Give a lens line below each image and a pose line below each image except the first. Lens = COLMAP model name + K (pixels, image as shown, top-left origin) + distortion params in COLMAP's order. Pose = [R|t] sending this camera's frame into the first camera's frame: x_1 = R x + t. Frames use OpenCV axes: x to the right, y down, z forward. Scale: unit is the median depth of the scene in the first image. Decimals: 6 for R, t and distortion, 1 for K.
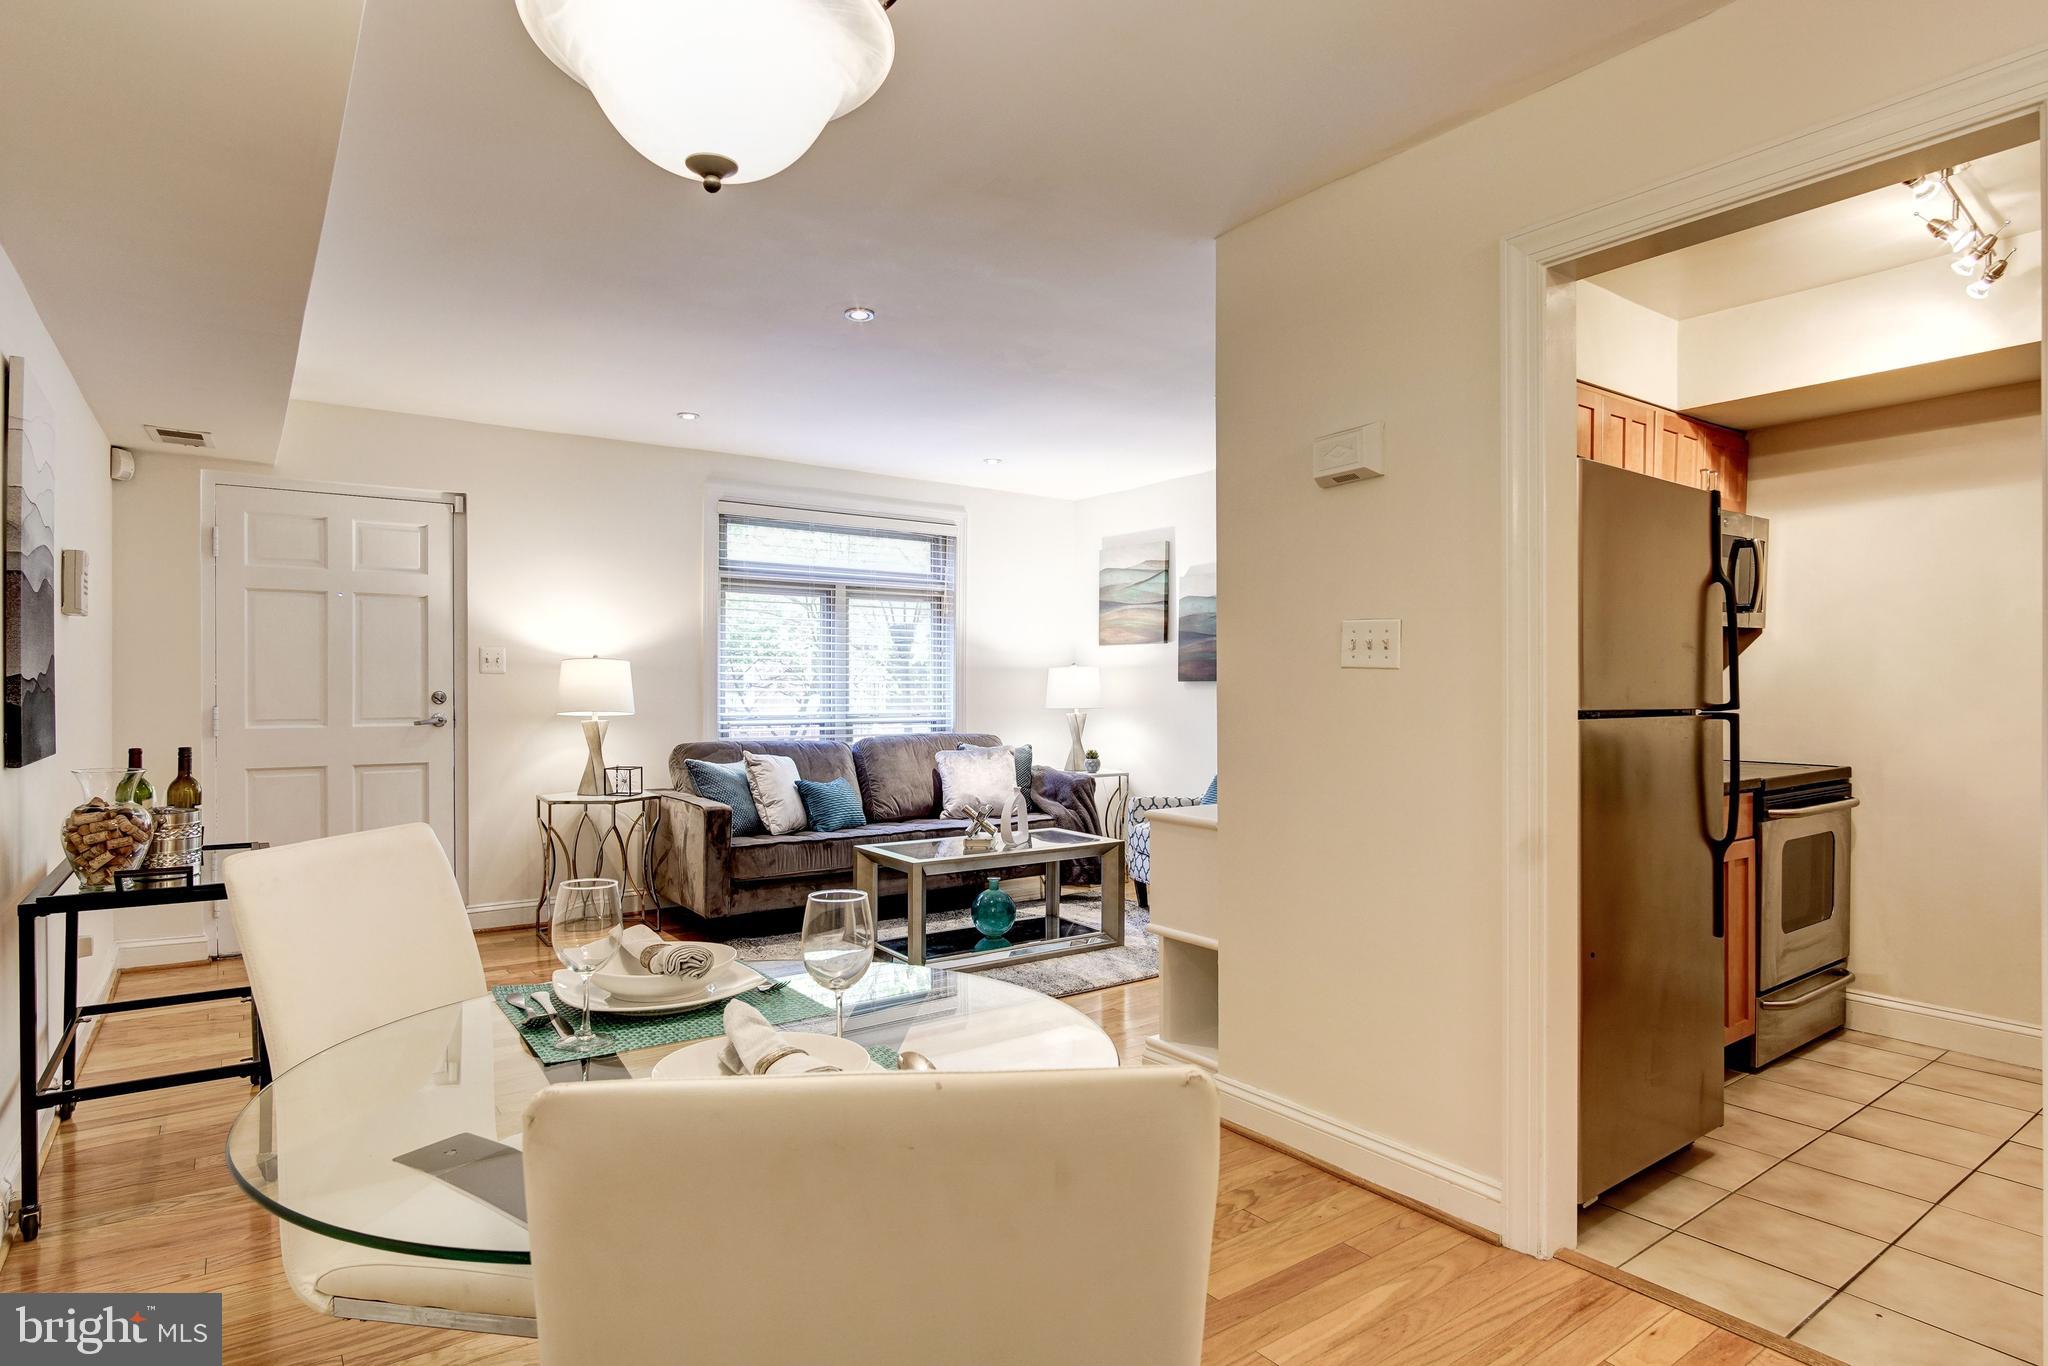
lens RADIAL K [[1113.8, 0, 1025.6], [0, 1113.8, 676.0], [0, 0, 1]] dist [-0.023377, 0.011146]
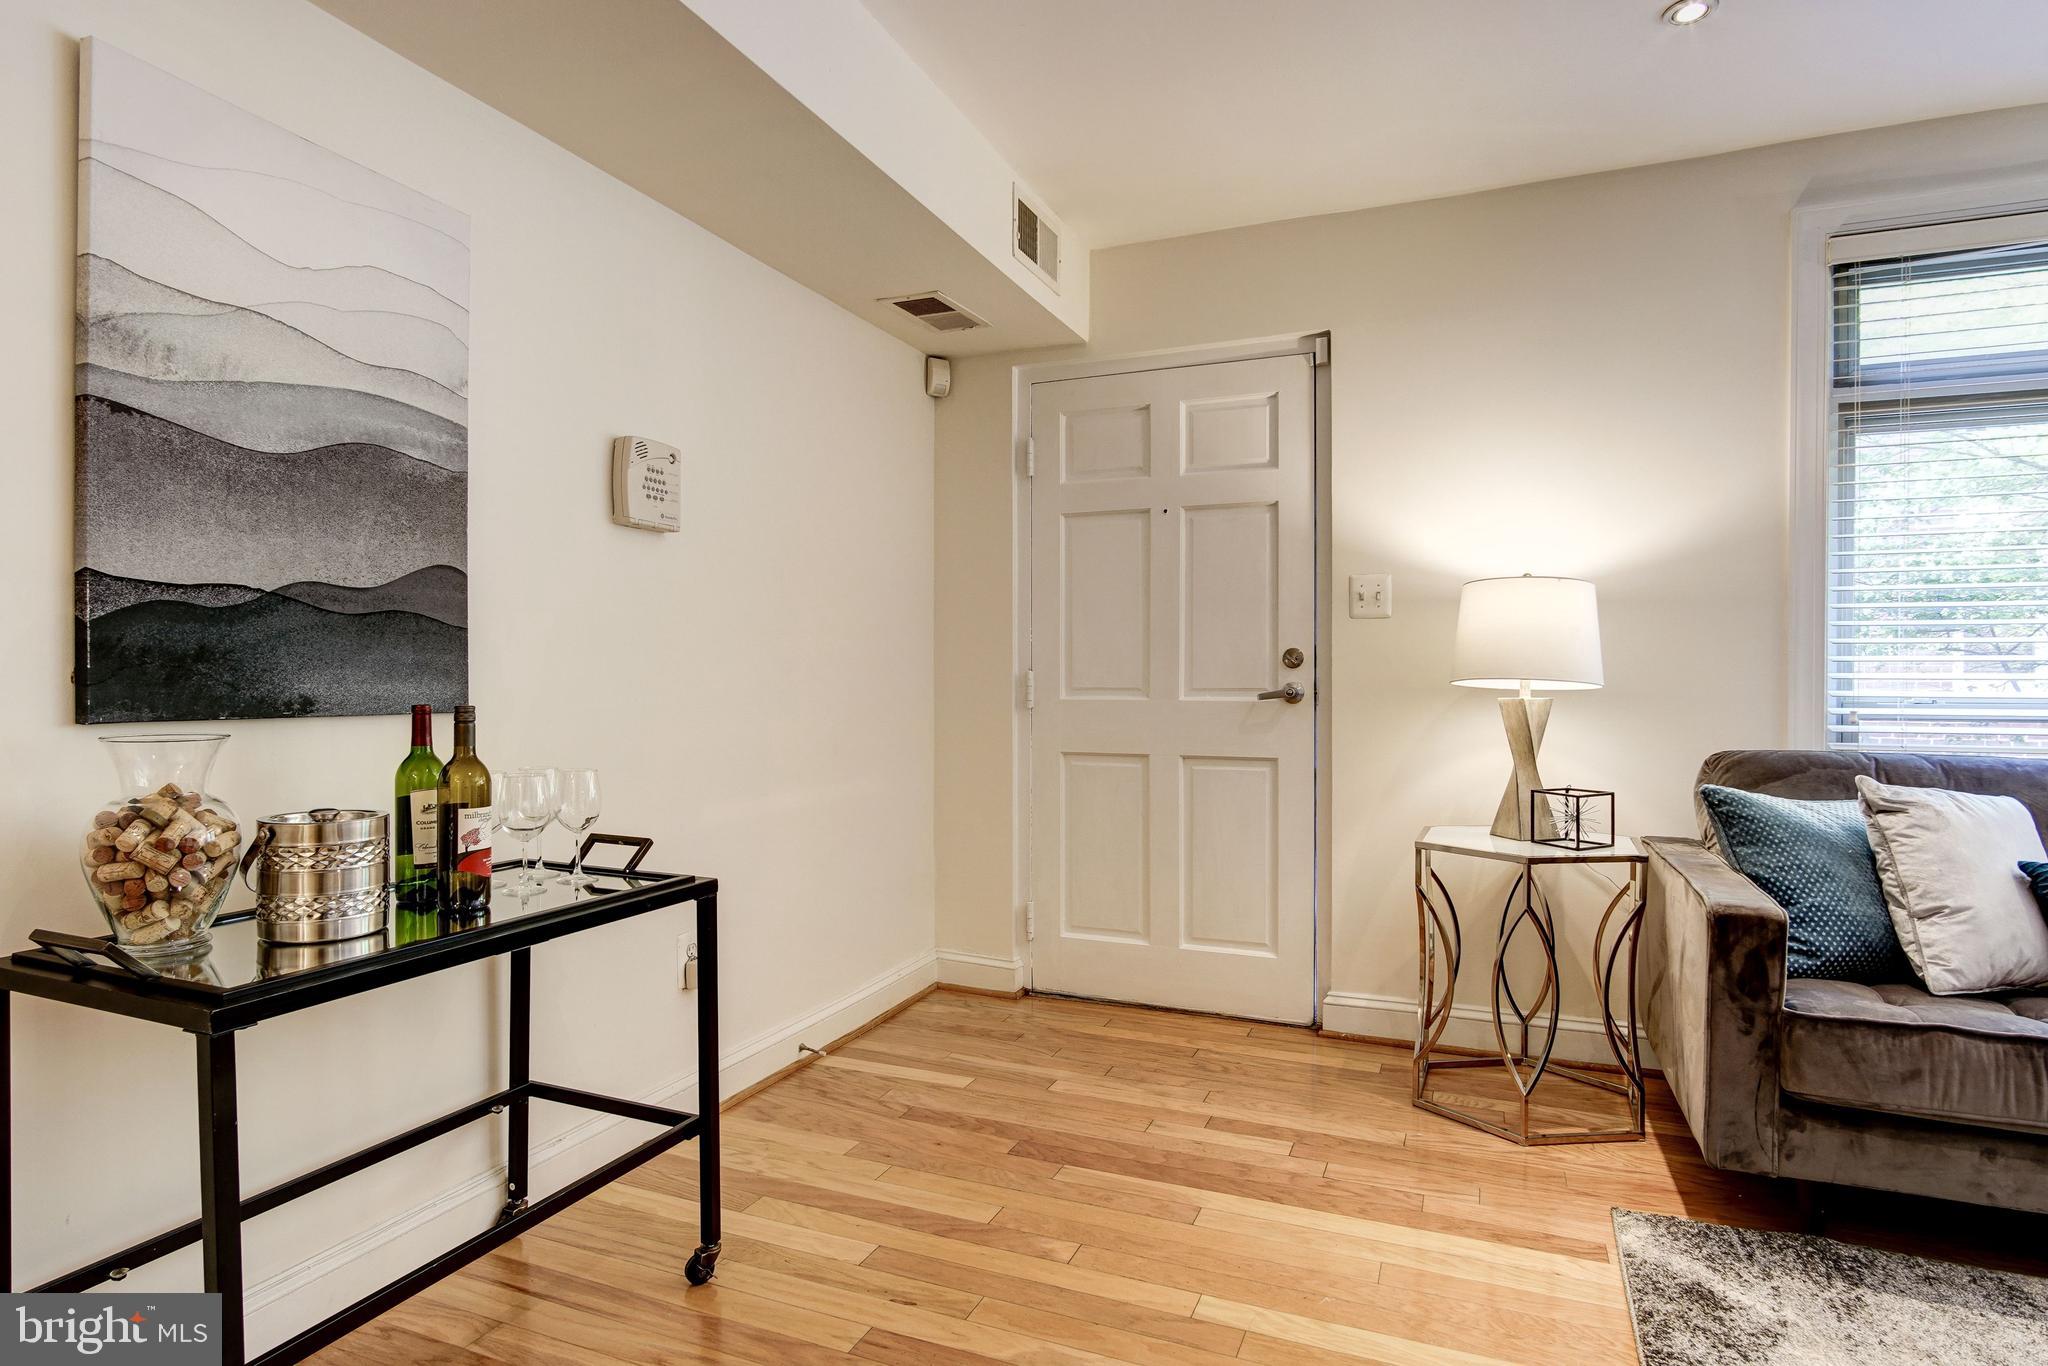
lens RADIAL K [[1113.8, 0, 1023.7], [0, 1113.8, 687.1], [0, 0, 1]] dist [-0.023377, 0.011146]
pose [[0.523906, 0.006574, -0.851751, -0.064336], [0.005622, 0.999922, 0.011176, 0.027878], [0.851758, -0.010643, 0.523828, 0.530213]]
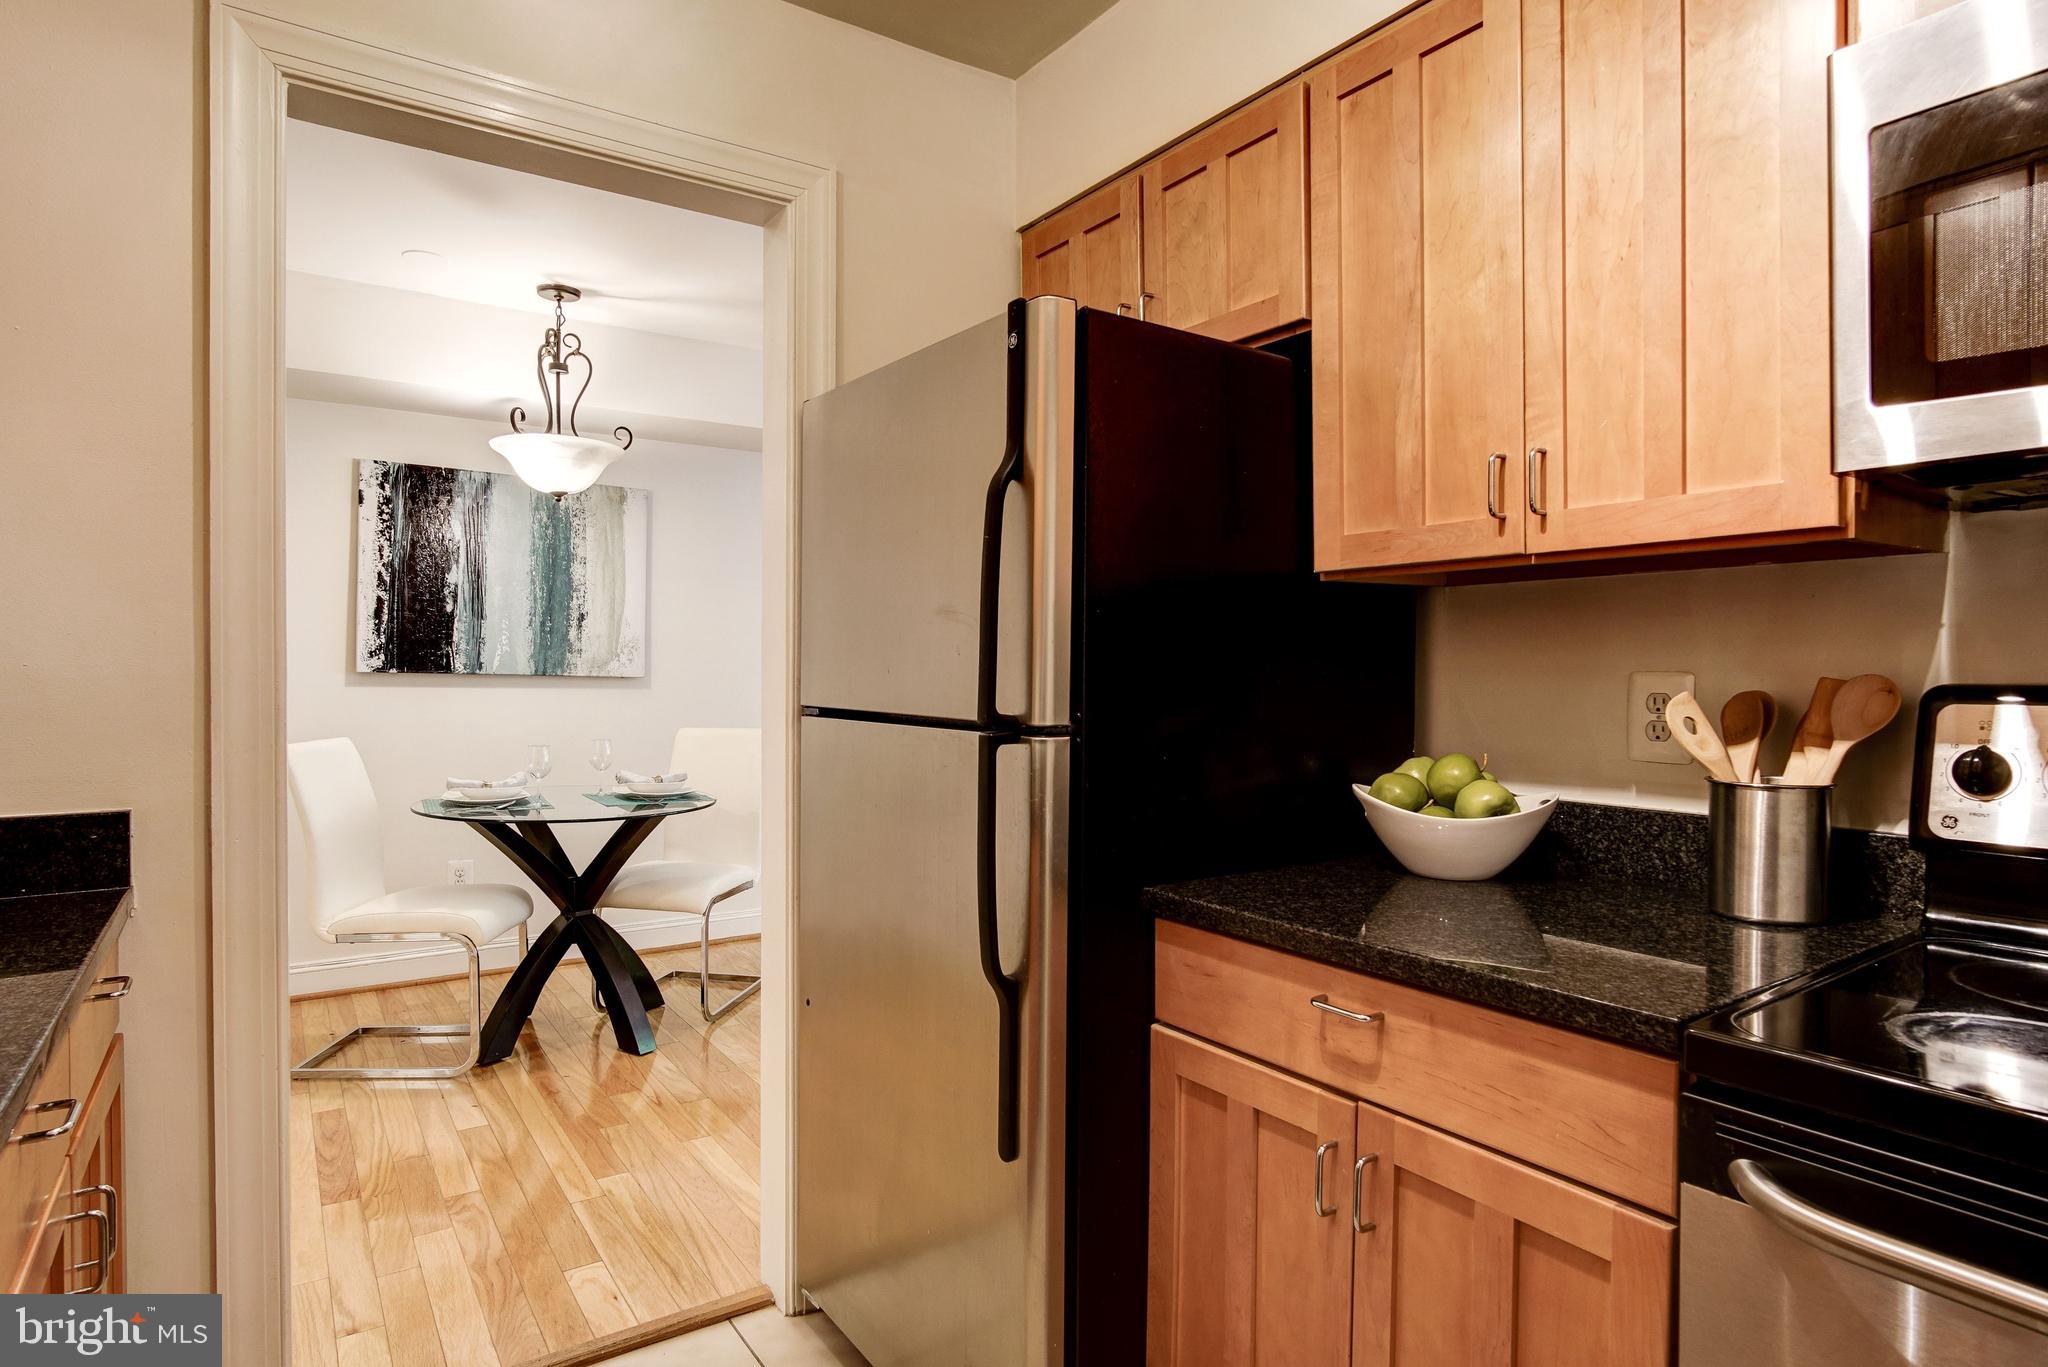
lens RADIAL K [[1113.8, 0, 989.0], [0, 1113.8, 685.8], [0, 0, 1]] dist [-0.023377, 0.011146]
pose [[-0.057021, 0.014857, -0.998262, 0.627808], [0.004481, 0.999883, 0.014626, 0.001875], [0.998363, -0.003640, -0.057081, 0.555464]]
